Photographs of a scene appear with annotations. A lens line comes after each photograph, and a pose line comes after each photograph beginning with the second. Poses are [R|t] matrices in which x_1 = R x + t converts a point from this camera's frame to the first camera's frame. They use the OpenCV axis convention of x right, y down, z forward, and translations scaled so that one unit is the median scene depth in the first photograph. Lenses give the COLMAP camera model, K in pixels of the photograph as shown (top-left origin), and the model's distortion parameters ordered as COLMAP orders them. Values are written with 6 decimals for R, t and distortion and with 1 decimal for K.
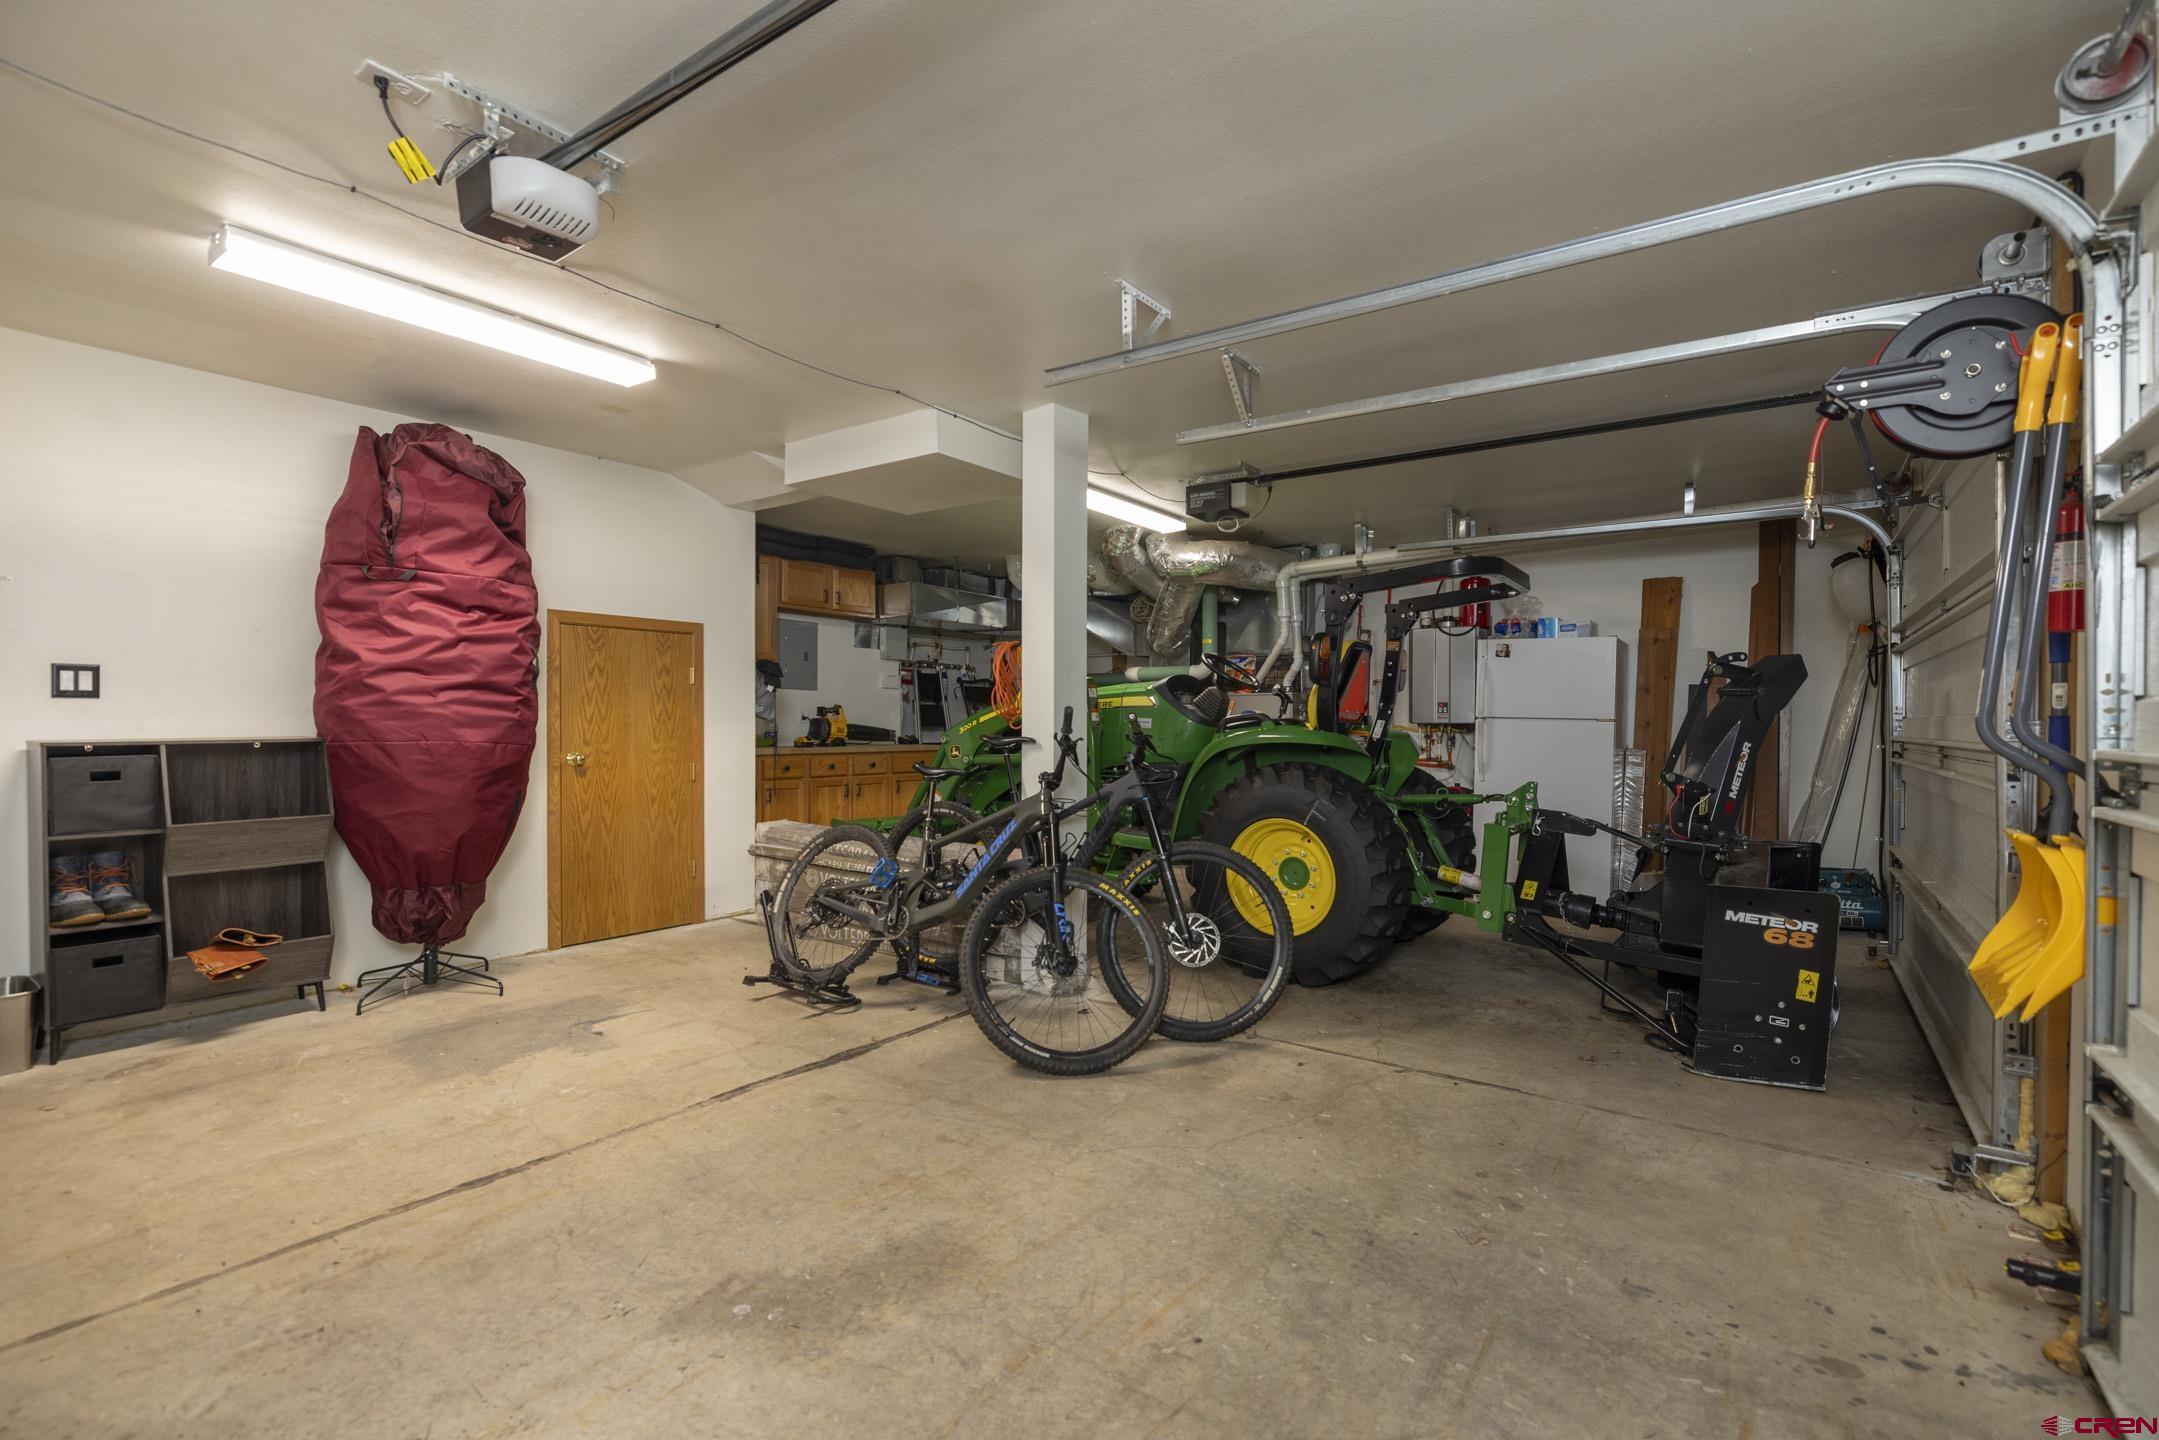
lens RADIAL K [[971.5, 0, 1076.4], [0, 971.5, 726.5], [0, 0, 1]] dist [-0.002346, 0.000745]
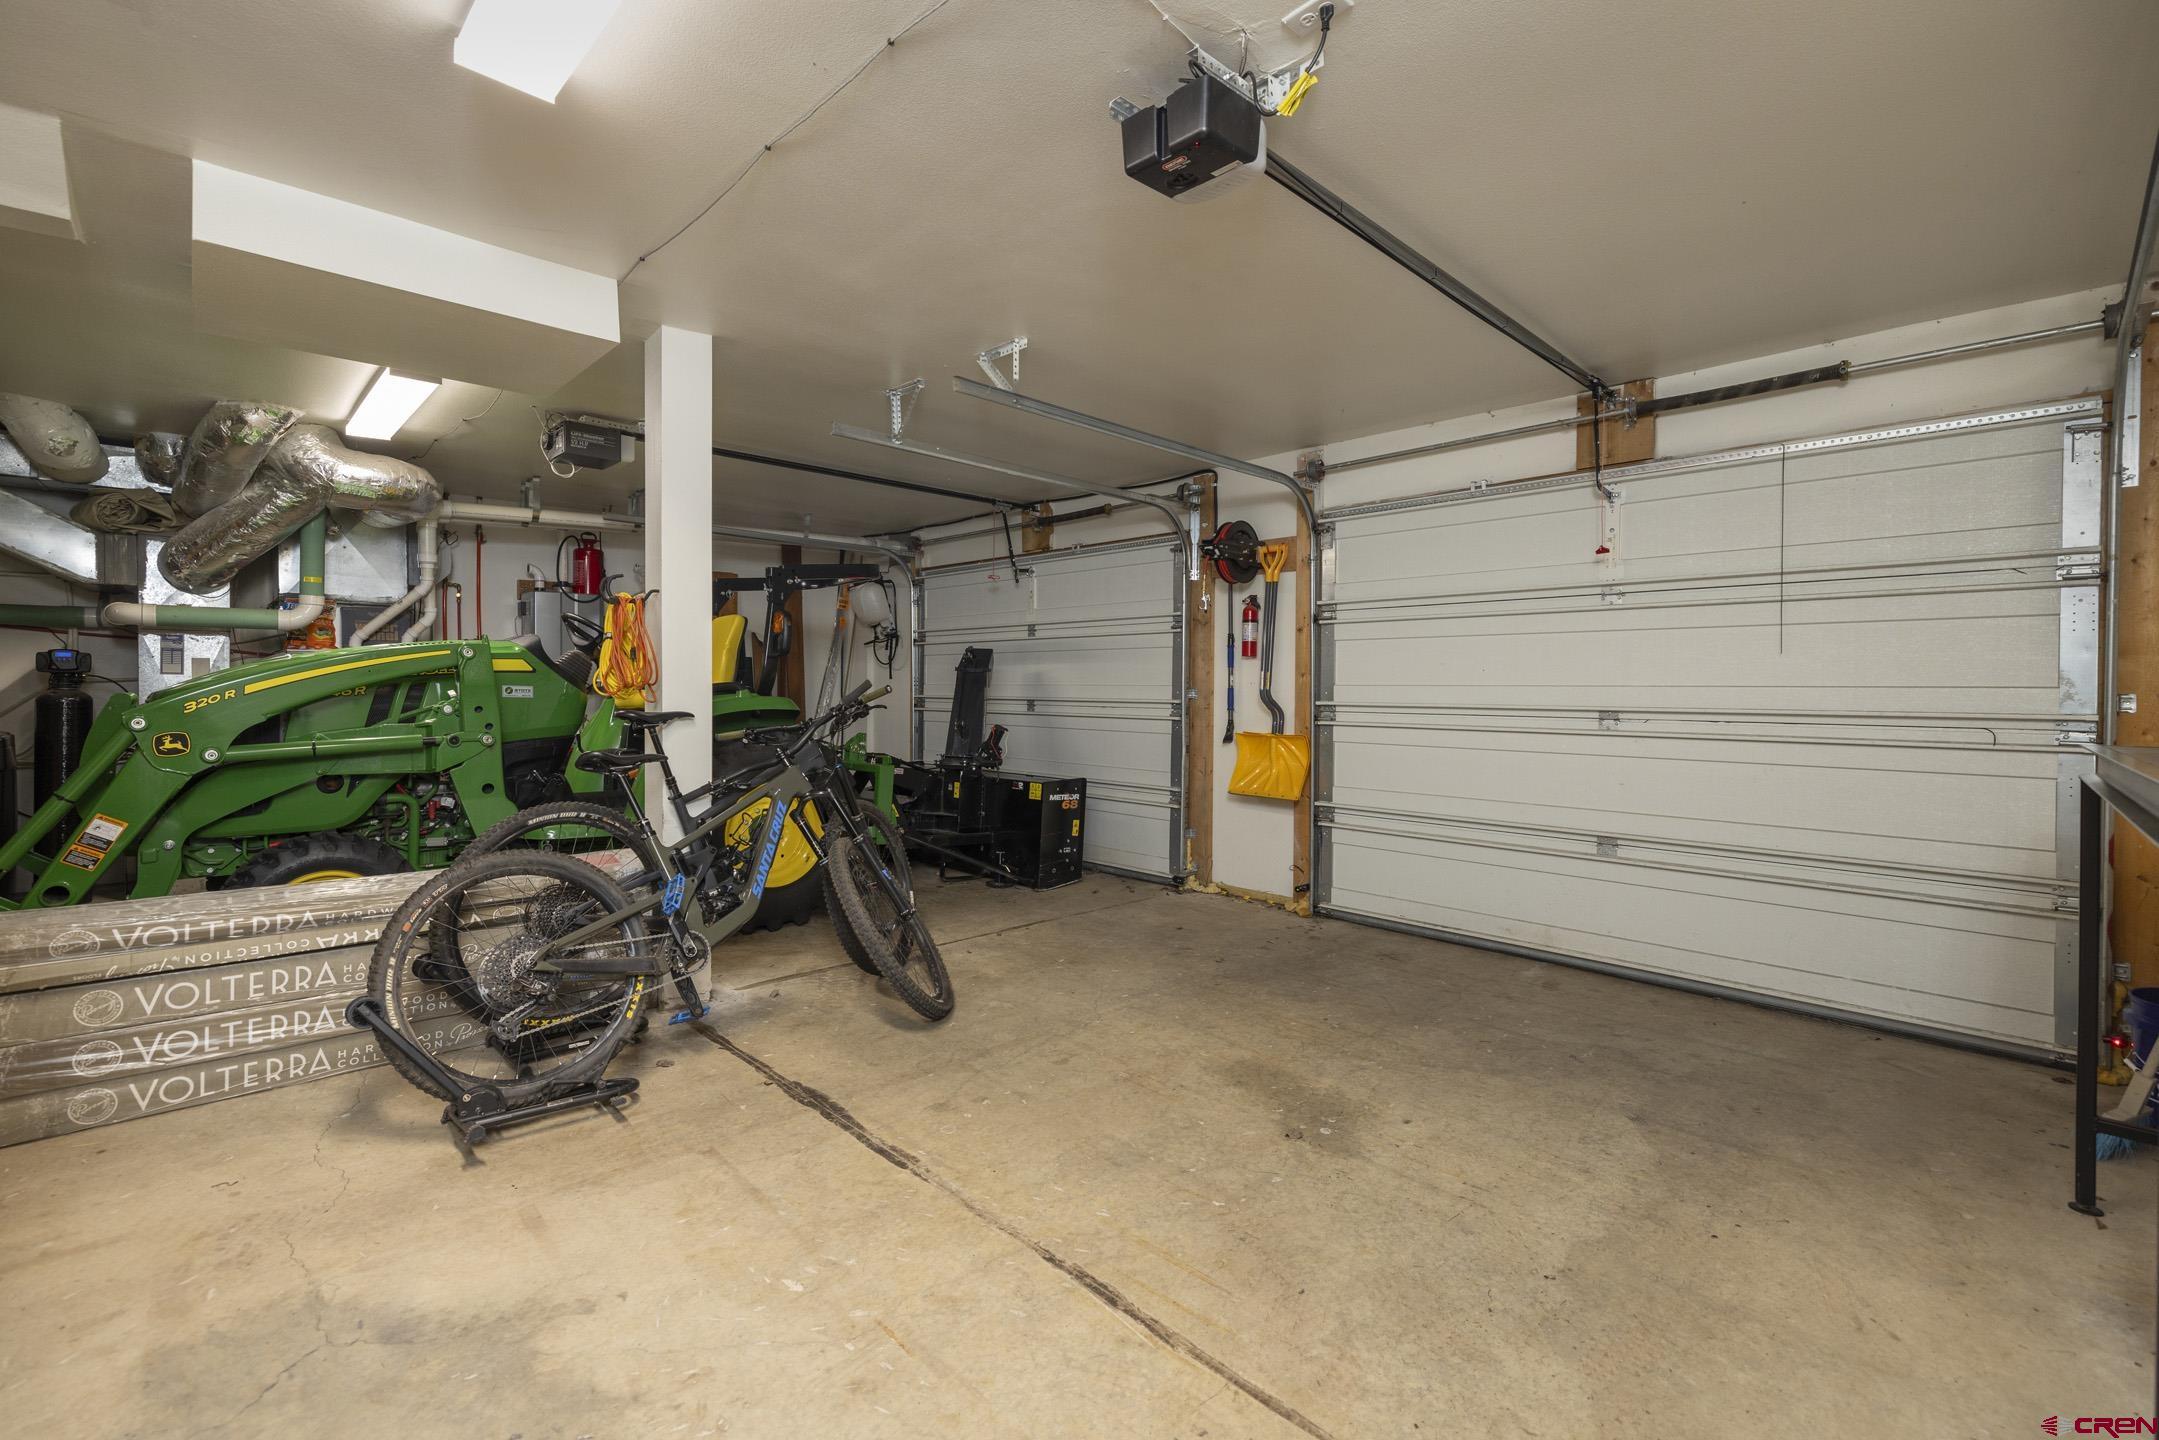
lens RADIAL K [[935.5, 0, 1040.4], [0, 935.5, 689.7], [0, 0, 1]] dist [-0.001581, -0.000240]
pose [[0.198302, -0.007939, 0.980109, -1.093357], [-0.000727, 0.999966, 0.008247, -0.019960], [-0.980141, -0.002348, 0.198290, 0.725094]]
